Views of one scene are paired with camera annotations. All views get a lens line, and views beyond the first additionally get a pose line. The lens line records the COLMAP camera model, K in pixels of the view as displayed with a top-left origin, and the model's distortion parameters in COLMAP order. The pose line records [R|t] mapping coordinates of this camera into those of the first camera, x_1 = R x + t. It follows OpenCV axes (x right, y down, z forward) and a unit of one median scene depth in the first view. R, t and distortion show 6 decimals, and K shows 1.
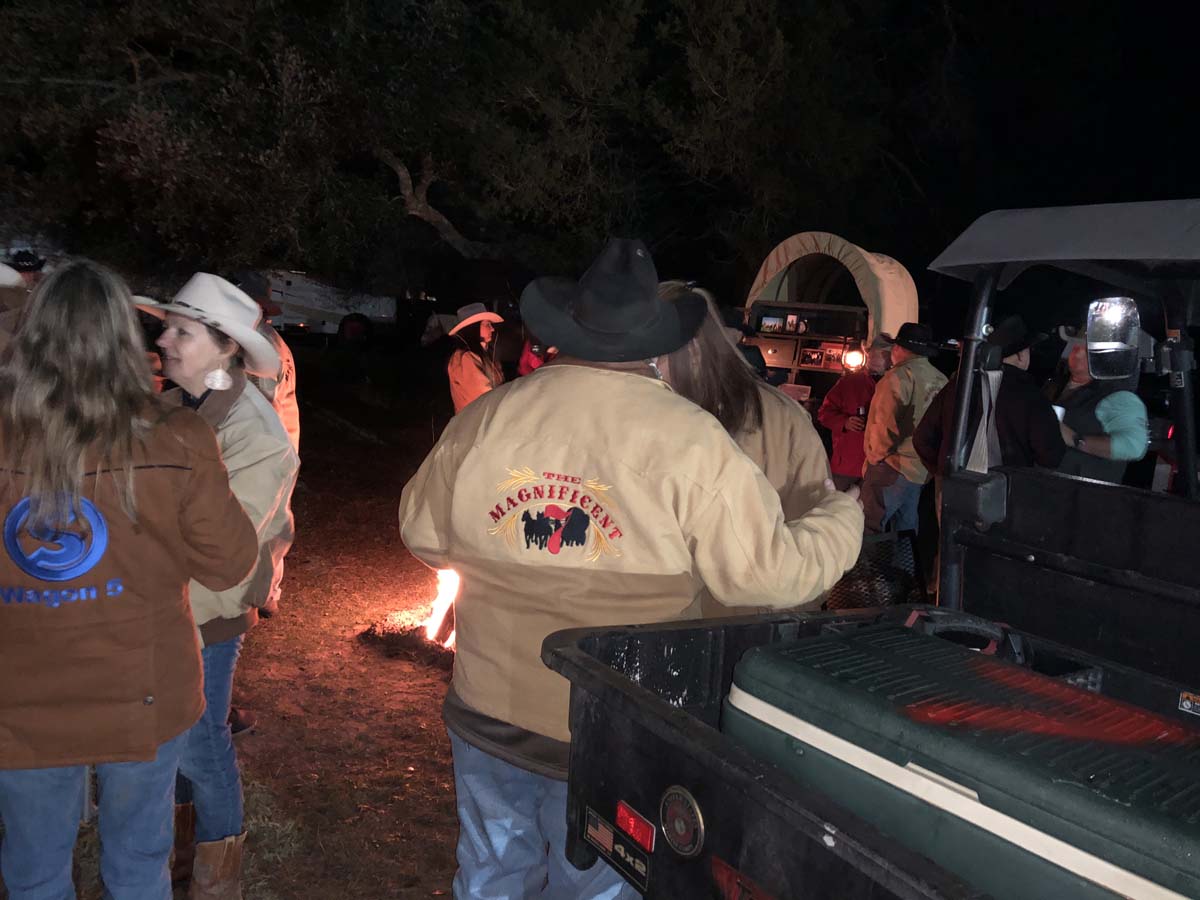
lens RADIAL K [[968.2, 0, 600.0], [0, 968.2, 450.0], [0, 0, 1]] dist [0.046333, -0.002707]
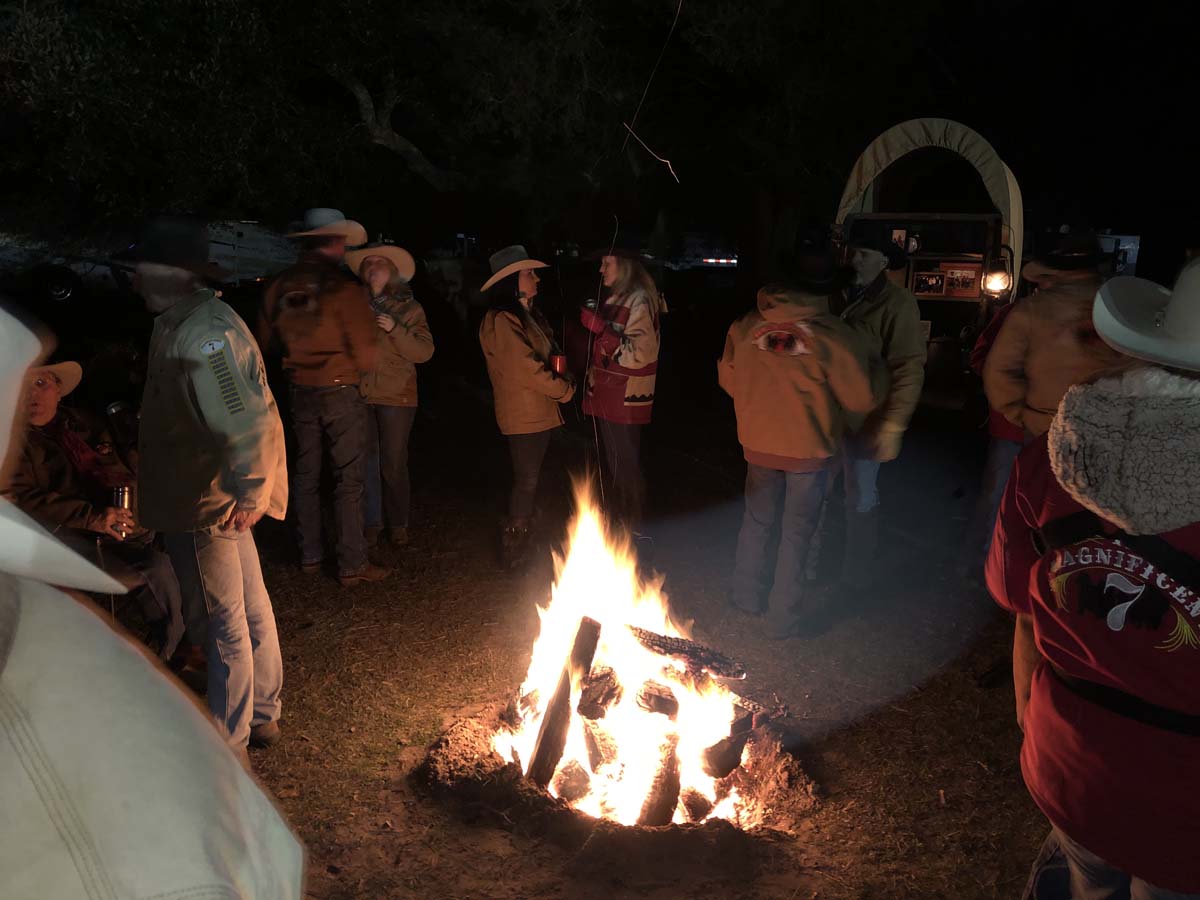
lens RADIAL K [[978.2, 0, 603.2], [0, 978.2, 455.9], [0, 0, 1]] dist [0.009362, 0.016550]
pose [[0.996923, -0.074126, 0.025507, -0.070920], [0.072026, 0.994564, 0.075203, -0.035033], [-0.030943, -0.073135, 0.996842, 0.212857]]
